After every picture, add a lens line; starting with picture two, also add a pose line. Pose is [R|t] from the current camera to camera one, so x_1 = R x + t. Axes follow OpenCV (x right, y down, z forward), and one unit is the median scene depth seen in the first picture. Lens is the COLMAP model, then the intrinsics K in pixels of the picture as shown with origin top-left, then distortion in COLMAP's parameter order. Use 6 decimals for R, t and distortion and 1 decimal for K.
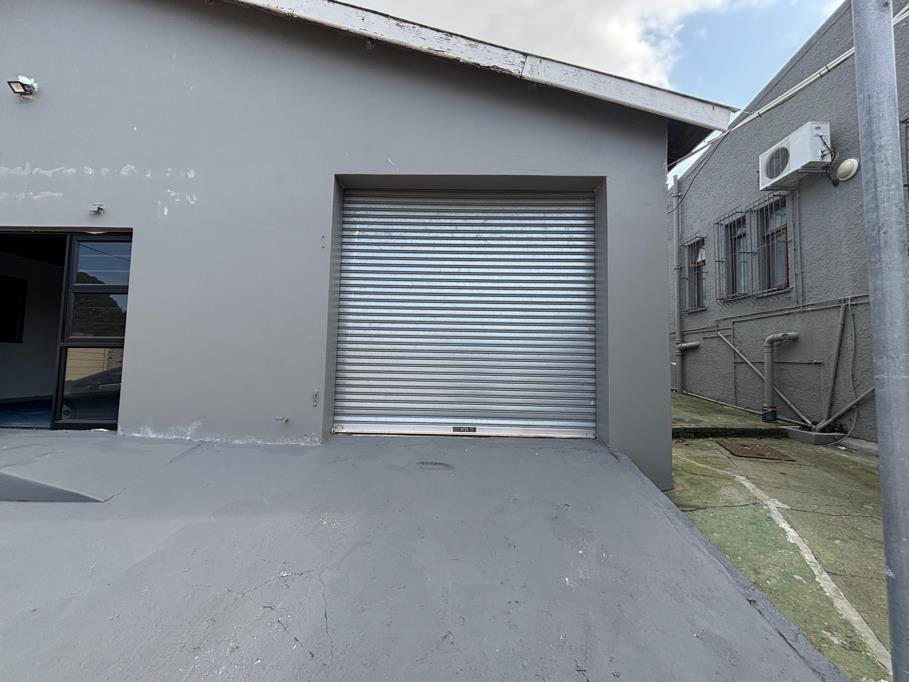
lens RADIAL K [[362.8, 0, 454.7], [0, 362.8, 339.8], [0, 0, 1]] dist [-0.001323, 0.001256]
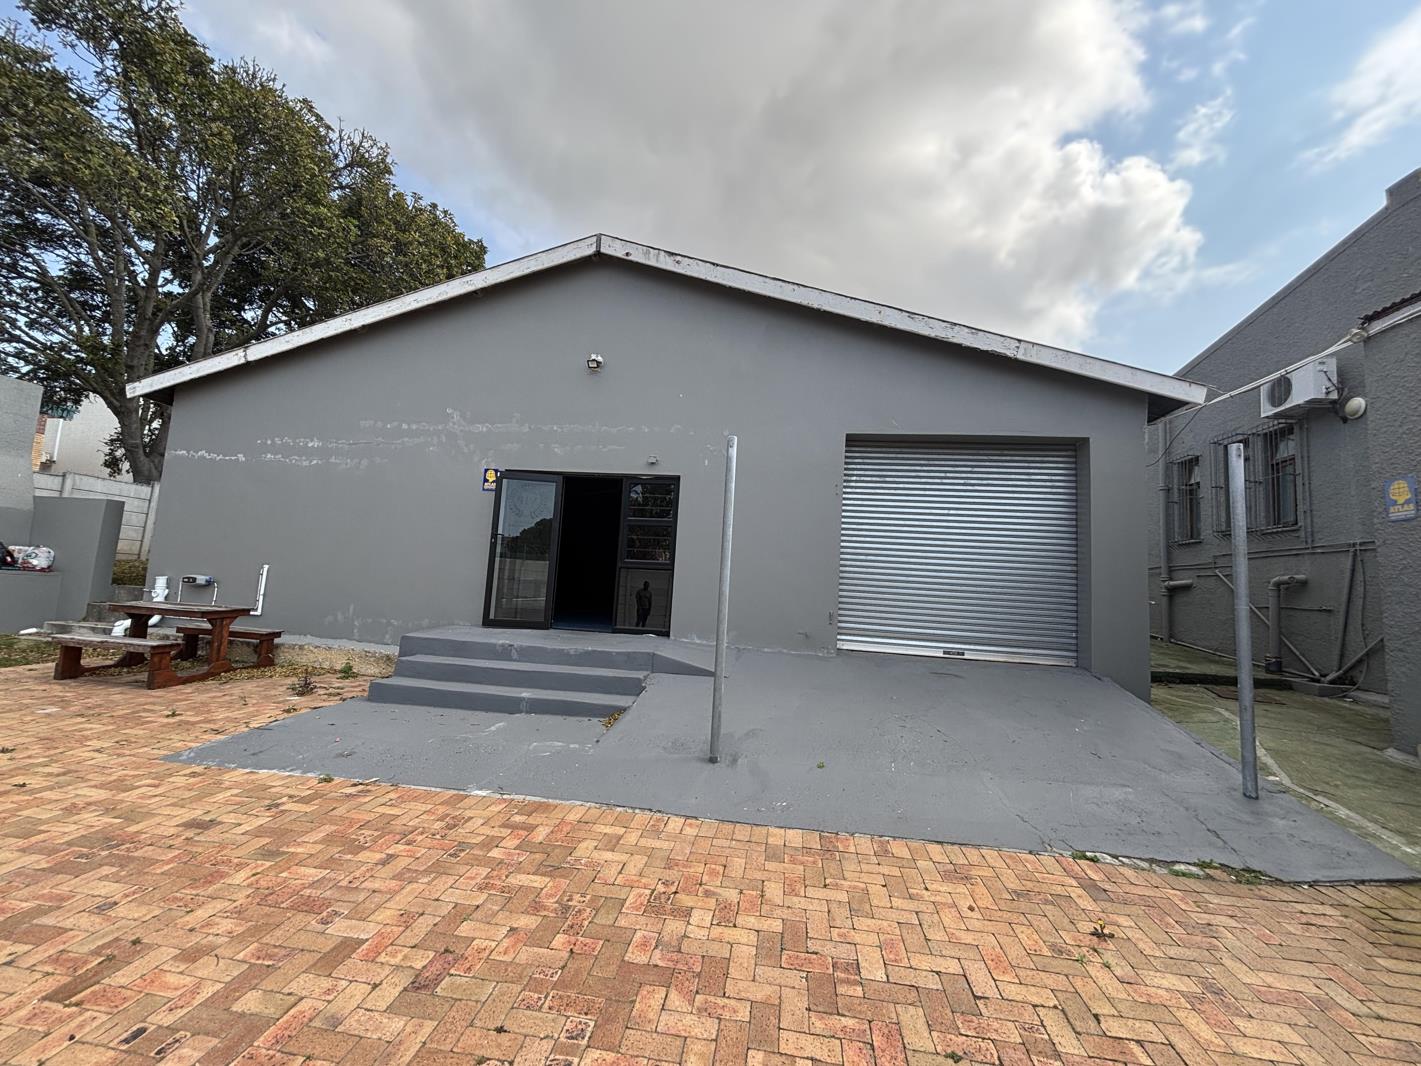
lens RADIAL K [[567.1, 0, 709.5], [0, 567.1, 532.9], [0, 0, 1]] dist [-0.001323, 0.001256]
pose [[0.990502, 0.026904, -0.134841, -0.368408], [-0.032150, 0.998802, -0.036885, -0.028665], [0.133687, 0.040870, 0.990181, -0.649115]]
